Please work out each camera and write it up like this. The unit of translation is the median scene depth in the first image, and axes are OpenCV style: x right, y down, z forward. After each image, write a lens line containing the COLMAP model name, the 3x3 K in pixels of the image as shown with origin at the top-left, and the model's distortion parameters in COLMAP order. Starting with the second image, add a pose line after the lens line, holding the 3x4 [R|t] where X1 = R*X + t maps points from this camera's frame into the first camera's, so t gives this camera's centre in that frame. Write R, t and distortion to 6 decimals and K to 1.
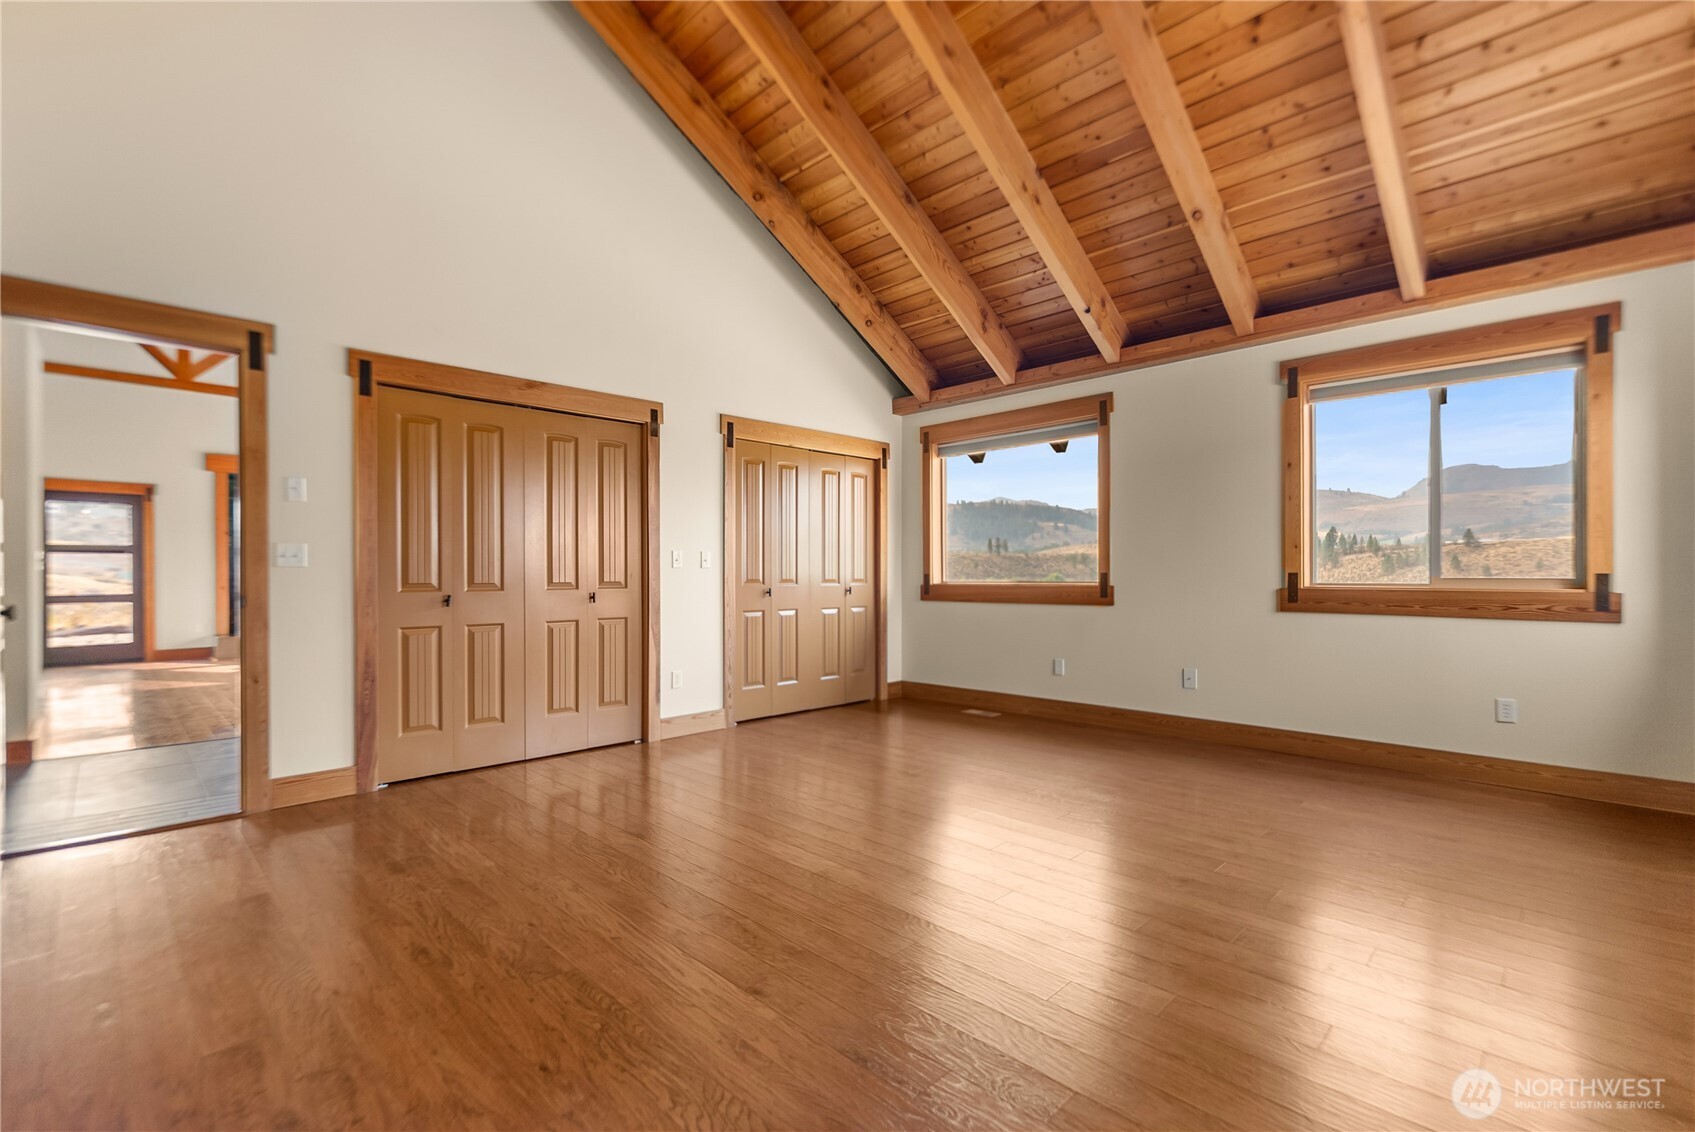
lens RADIAL K [[763.4, 0, 876.1], [0, 763.4, 576.5], [0, 0, 1]] dist [0.002223, 0.000366]
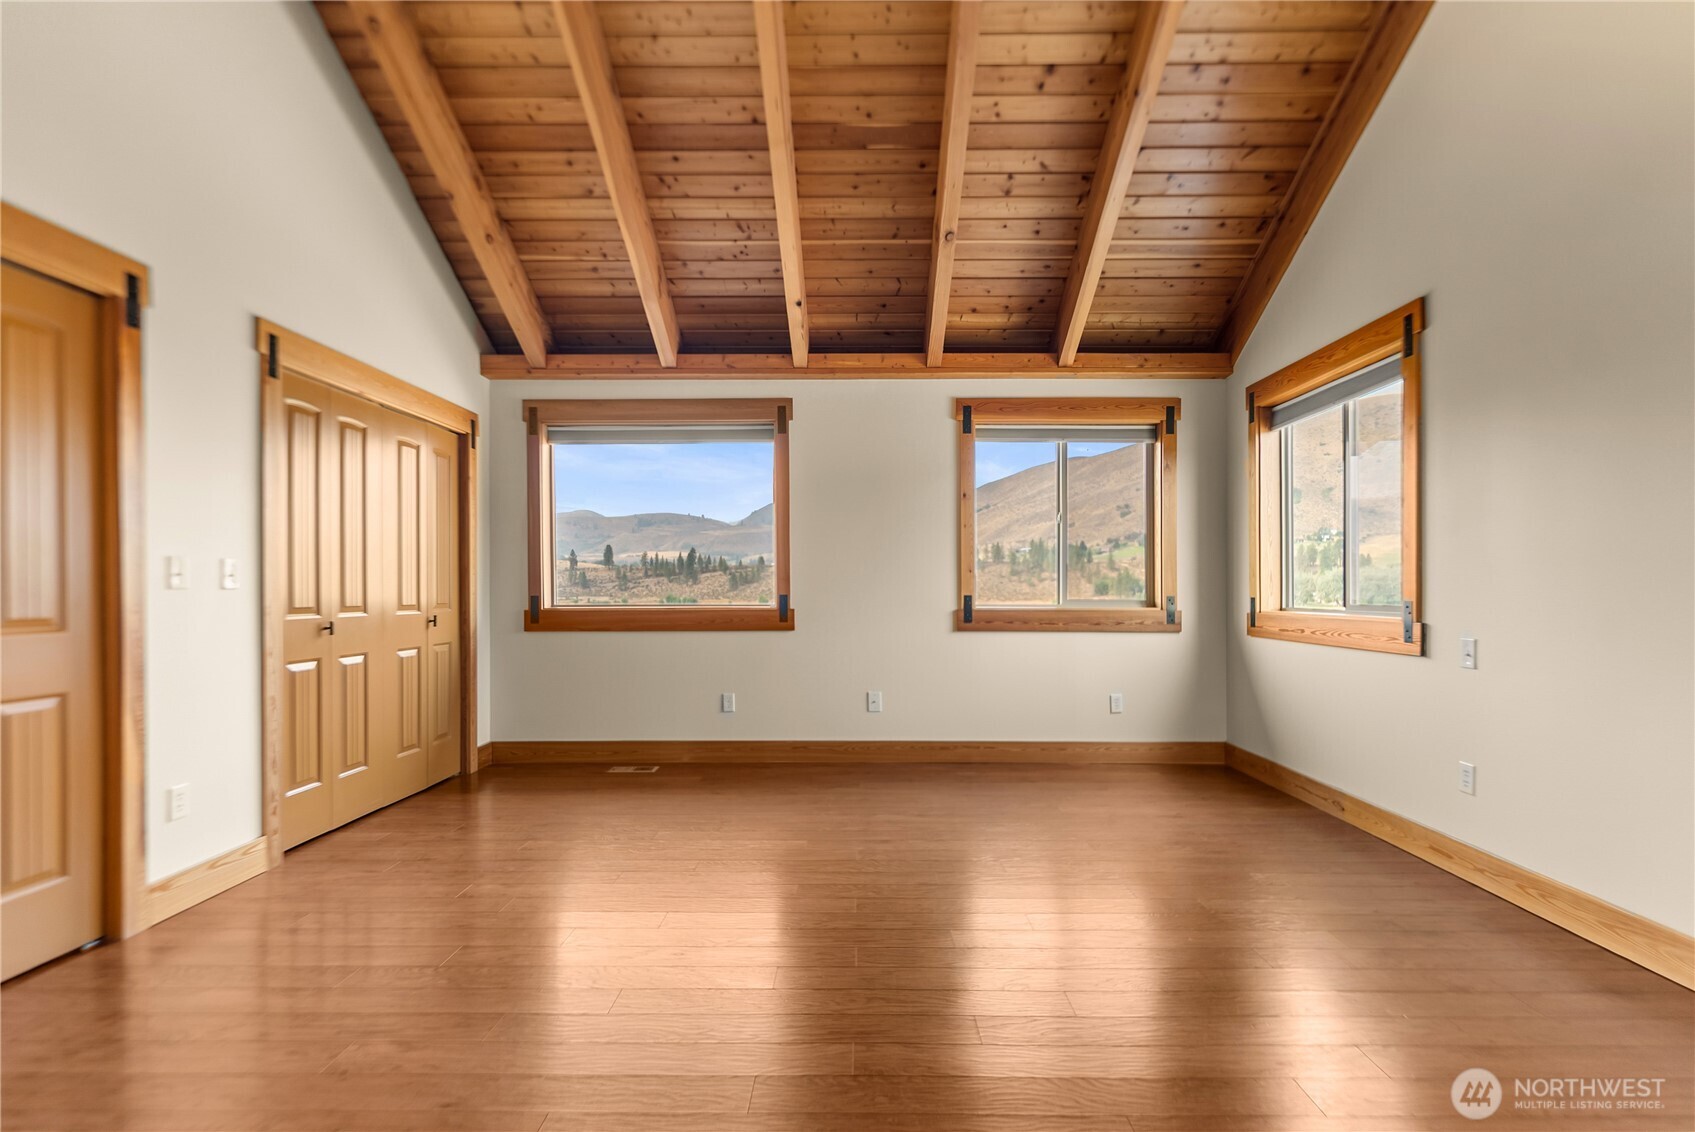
lens RADIAL K [[763.4, 0, 839.7], [0, 763.4, 589.7], [0, 0, 1]] dist [0.002223, 0.000366]
pose [[0.721367, 0.001233, 0.692552, -0.297383], [0.000288, 0.999998, -0.002080, -0.009327], [-0.692553, 0.001700, 0.721365, 0.308453]]
